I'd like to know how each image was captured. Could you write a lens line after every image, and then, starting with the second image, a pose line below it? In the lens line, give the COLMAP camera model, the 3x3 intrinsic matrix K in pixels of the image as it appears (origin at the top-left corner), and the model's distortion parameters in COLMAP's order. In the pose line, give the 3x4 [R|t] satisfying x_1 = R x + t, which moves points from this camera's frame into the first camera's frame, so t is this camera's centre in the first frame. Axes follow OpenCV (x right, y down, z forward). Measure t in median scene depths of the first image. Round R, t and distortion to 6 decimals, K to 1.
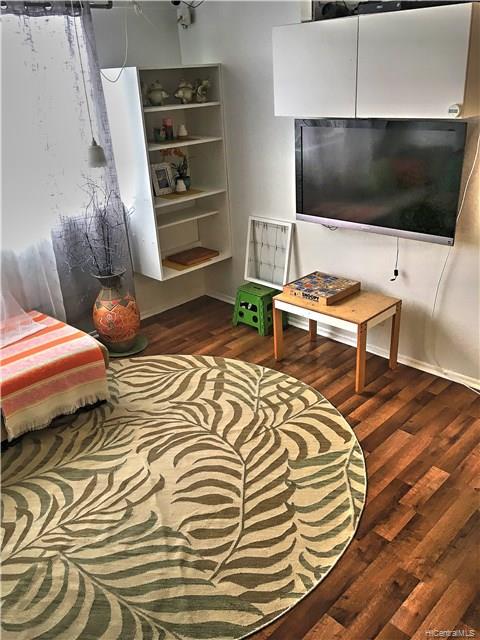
lens RADIAL K [[539.7, 0, 241.3], [0, 539.7, 309.6], [0, 0, 1]] dist [0.084505, -0.134305]
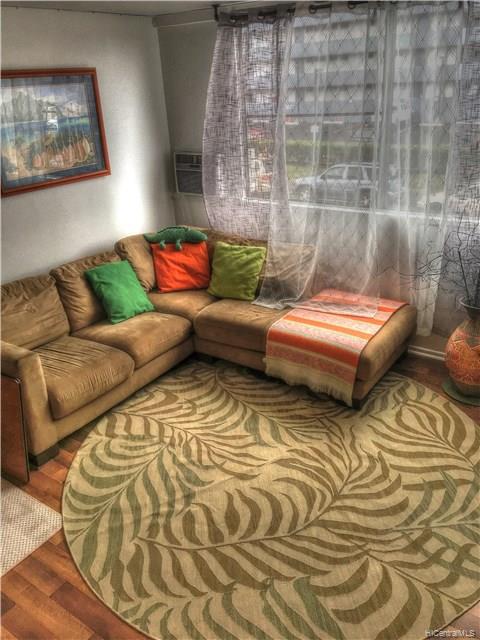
lens RADIAL K [[539.7, 0, 241.3], [0, 539.7, 309.6], [0, 0, 1]] dist [0.084505, -0.134305]
pose [[0.164180, 0.424764, -0.890292, 0.621981], [-0.350604, 0.868735, 0.349824, -0.310415], [0.922020, 0.254706, 0.291553, 0.581351]]
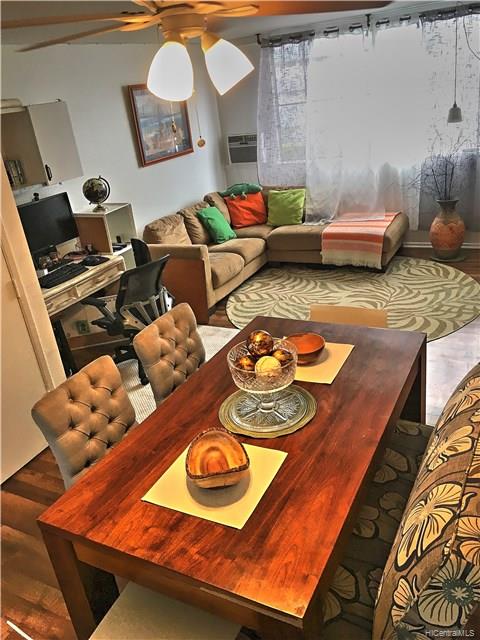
lens RADIAL K [[539.7, 0, 241.3], [0, 539.7, 309.6], [0, 0, 1]] dist [0.084505, -0.134305]
pose [[0.298936, 0.378531, -0.875986, 1.309354], [-0.279564, 0.912424, 0.298874, -0.111683], [0.912404, 0.155550, 0.378580, 0.029317]]
